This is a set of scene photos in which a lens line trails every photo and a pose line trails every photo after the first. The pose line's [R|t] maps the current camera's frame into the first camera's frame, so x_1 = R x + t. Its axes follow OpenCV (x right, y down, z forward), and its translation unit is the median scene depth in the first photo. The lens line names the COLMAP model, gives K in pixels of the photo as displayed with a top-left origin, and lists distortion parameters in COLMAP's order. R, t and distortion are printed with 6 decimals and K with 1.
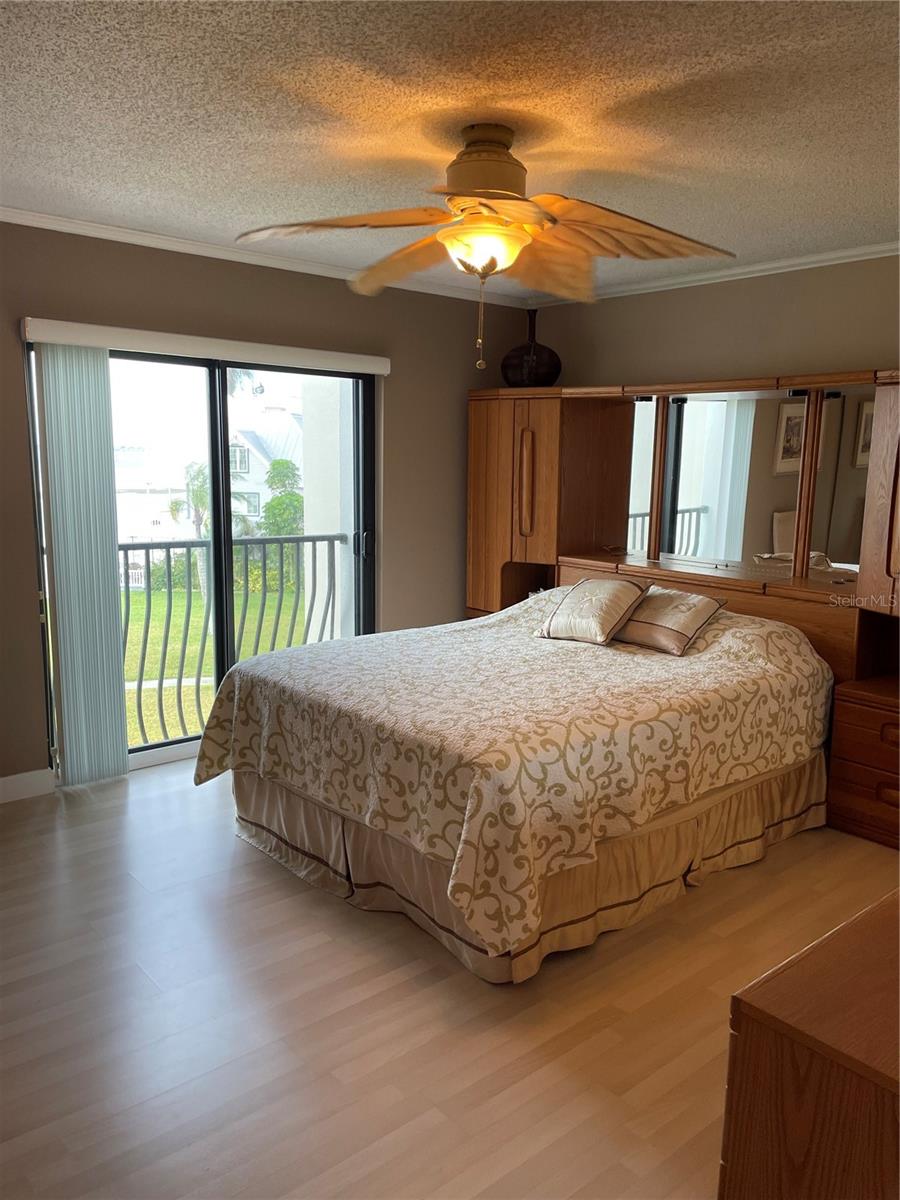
lens RADIAL K [[900.7, 0, 457.0], [0, 900.7, 606.5], [0, 0, 1]] dist [0.108024, -0.139206]
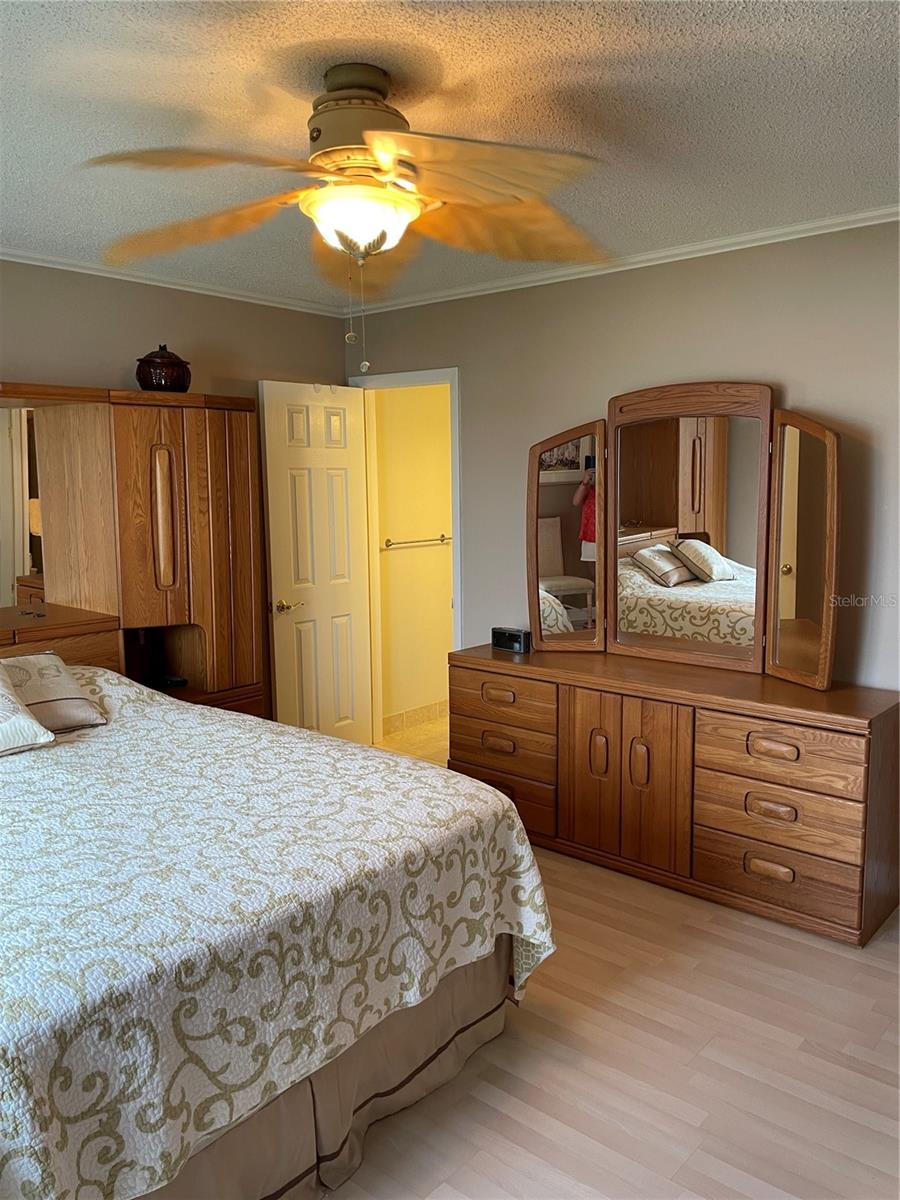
lens RADIAL K [[912.5, 0, 447.4], [0, 912.5, 600.4], [0, 0, 1]] dist [0.137653, -0.210333]
pose [[-0.136043, -0.150774, 0.979163, -0.709871], [0.173524, 0.969446, 0.173387, -0.171359], [-0.975388, 0.193497, -0.105724, 0.926631]]
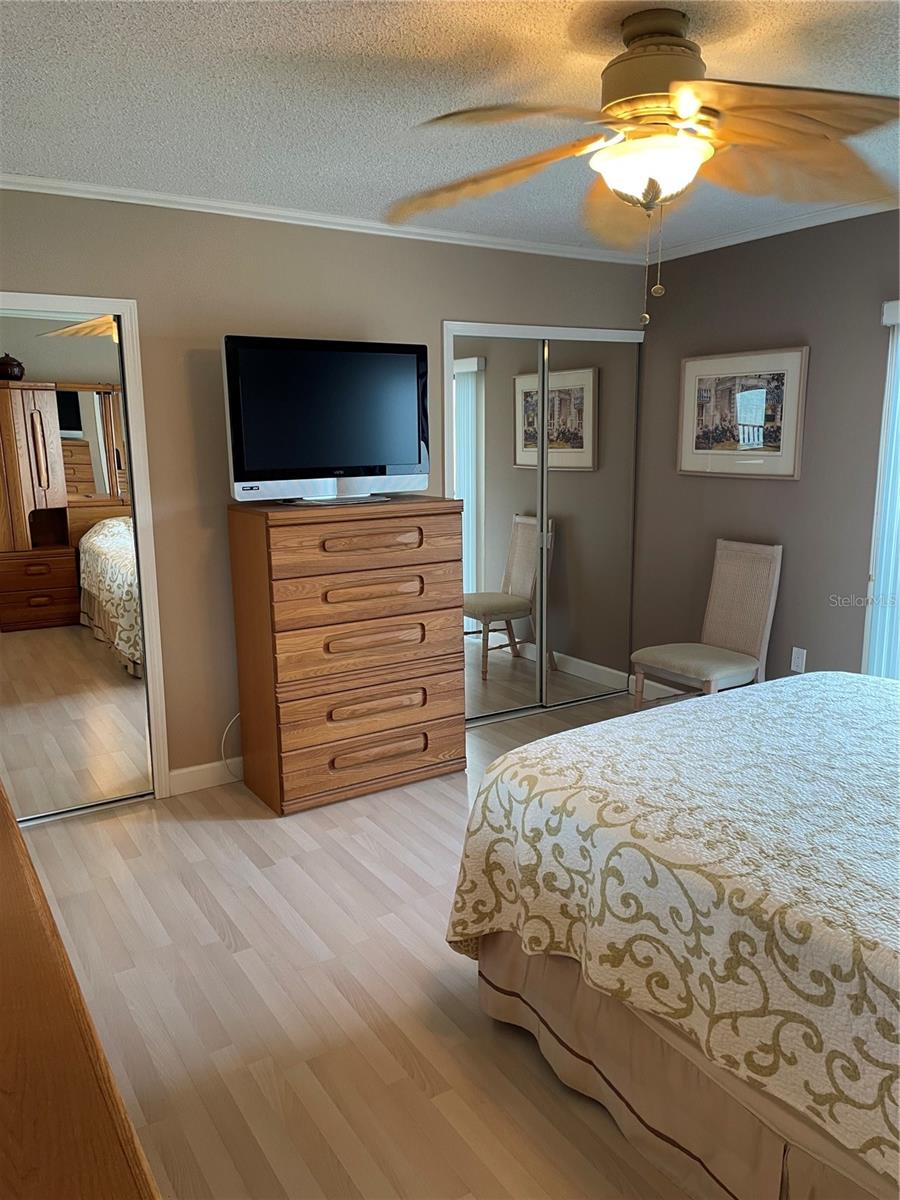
lens RADIAL K [[900.7, 0, 457.0], [0, 900.7, 606.5], [0, 0, 1]] dist [0.108024, -0.139206]
pose [[-0.147109, 0.171632, -0.974116, 0.768537], [-0.159535, 0.967819, 0.194615, -0.133797], [0.976170, 0.184035, -0.114994, 0.858769]]
